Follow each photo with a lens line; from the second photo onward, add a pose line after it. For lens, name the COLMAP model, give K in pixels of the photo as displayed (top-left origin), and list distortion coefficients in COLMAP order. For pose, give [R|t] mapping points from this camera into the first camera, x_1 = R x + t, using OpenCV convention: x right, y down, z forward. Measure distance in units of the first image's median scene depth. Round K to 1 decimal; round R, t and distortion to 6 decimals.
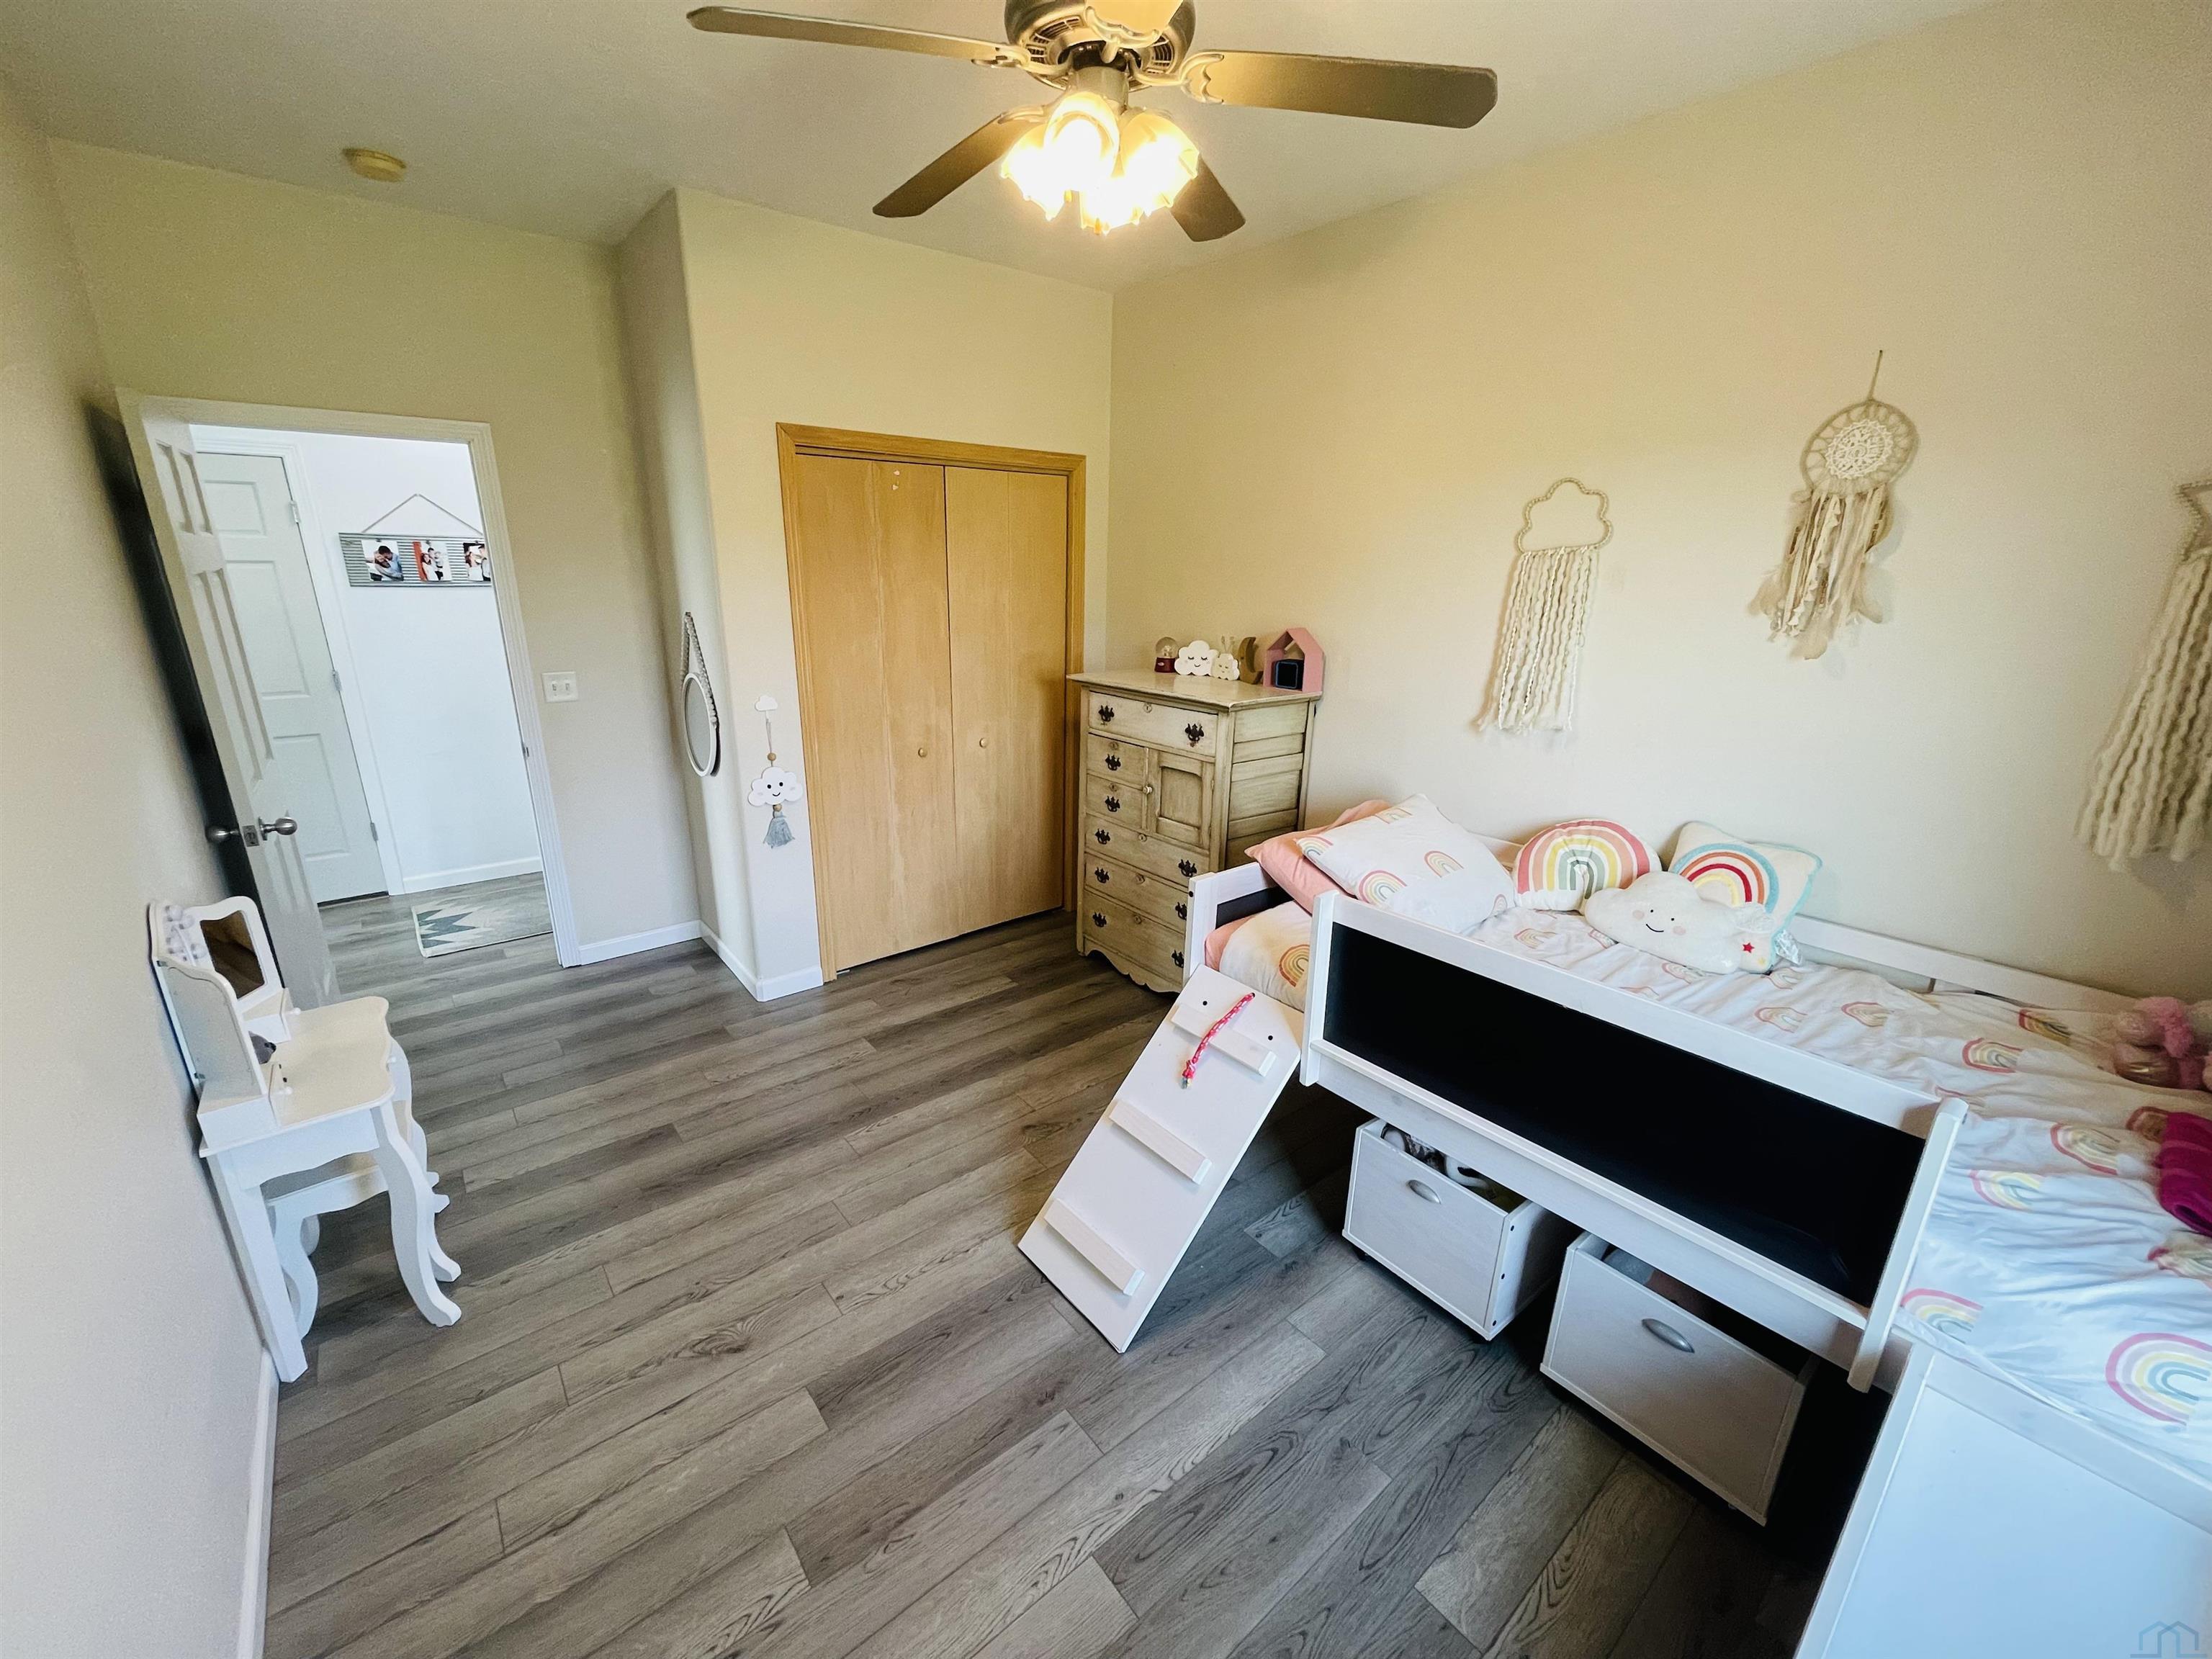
lens RADIAL K [[888.3, 0, 1102.8], [0, 888.3, 840.5], [0, 0, 1]] dist [-0.002820, -0.001112]
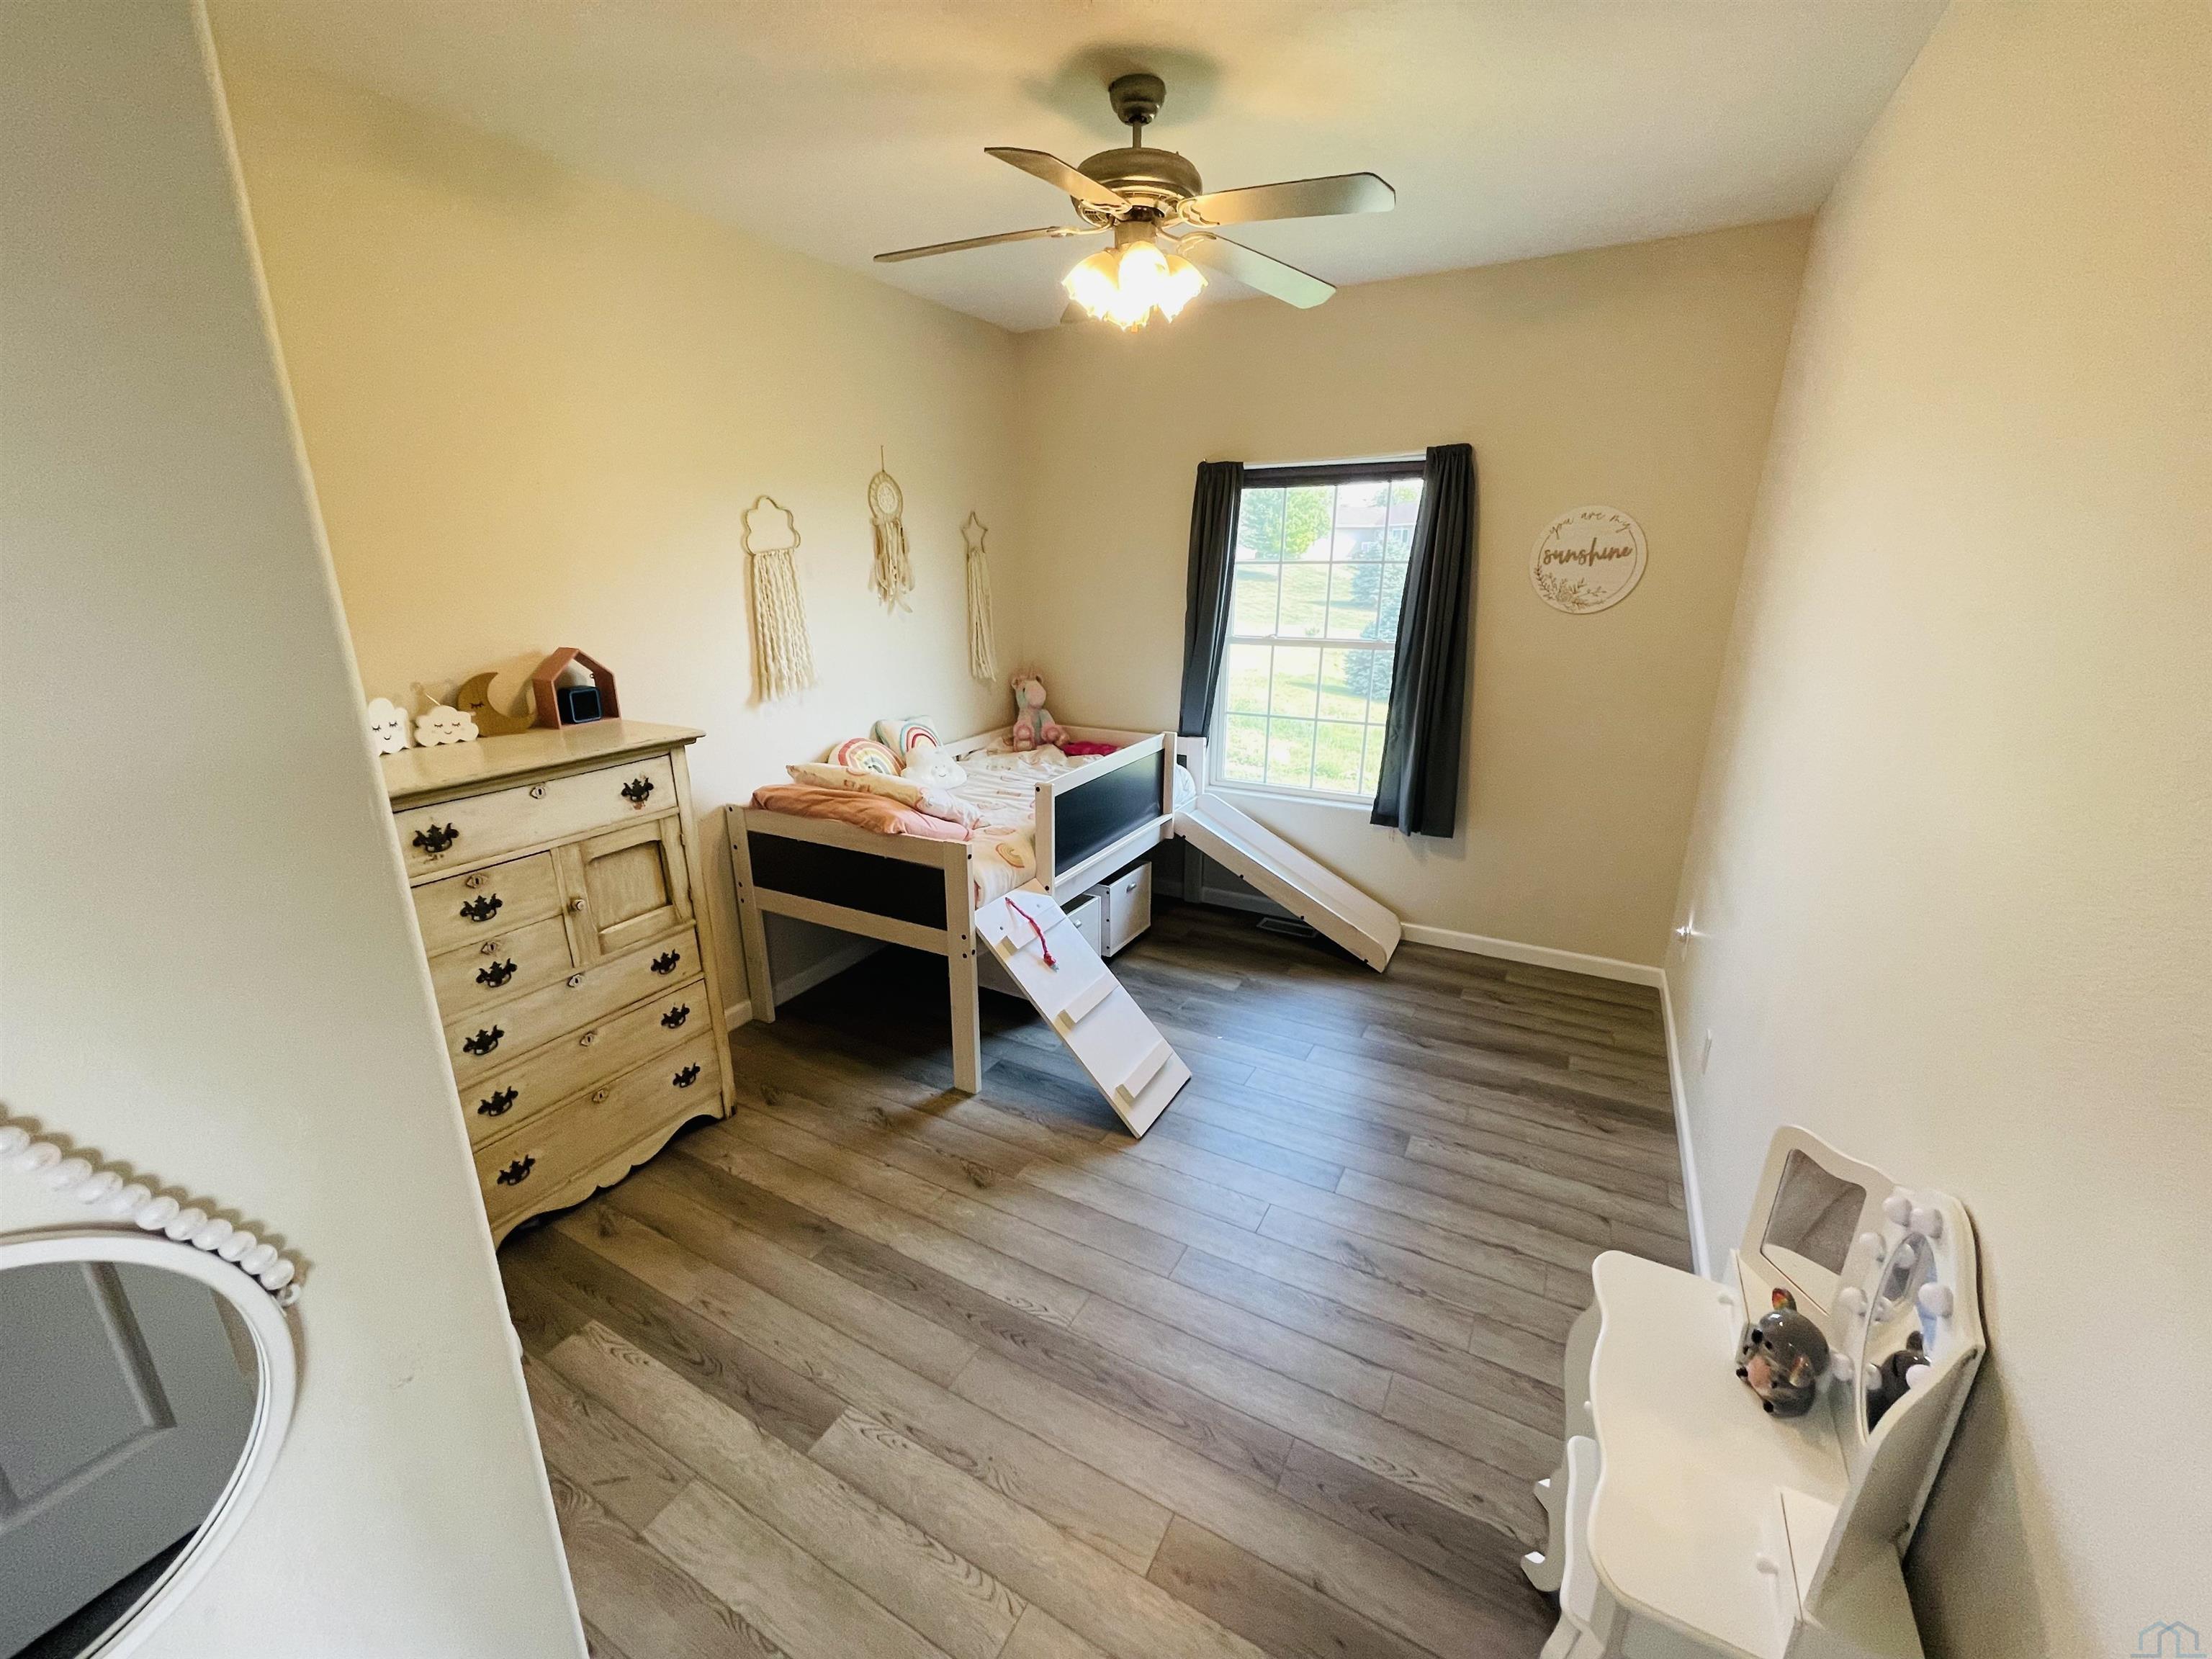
lens RADIAL K [[888.3, 0, 1097.1], [0, 888.3, 824.9], [0, 0, 1]] dist [-0.002820, -0.001112]
pose [[-0.377333, -0.278255, 0.883286, -0.689483], [0.274870, 0.877159, 0.393748, -0.272162], [-0.884345, 0.391363, -0.254497, 0.812336]]
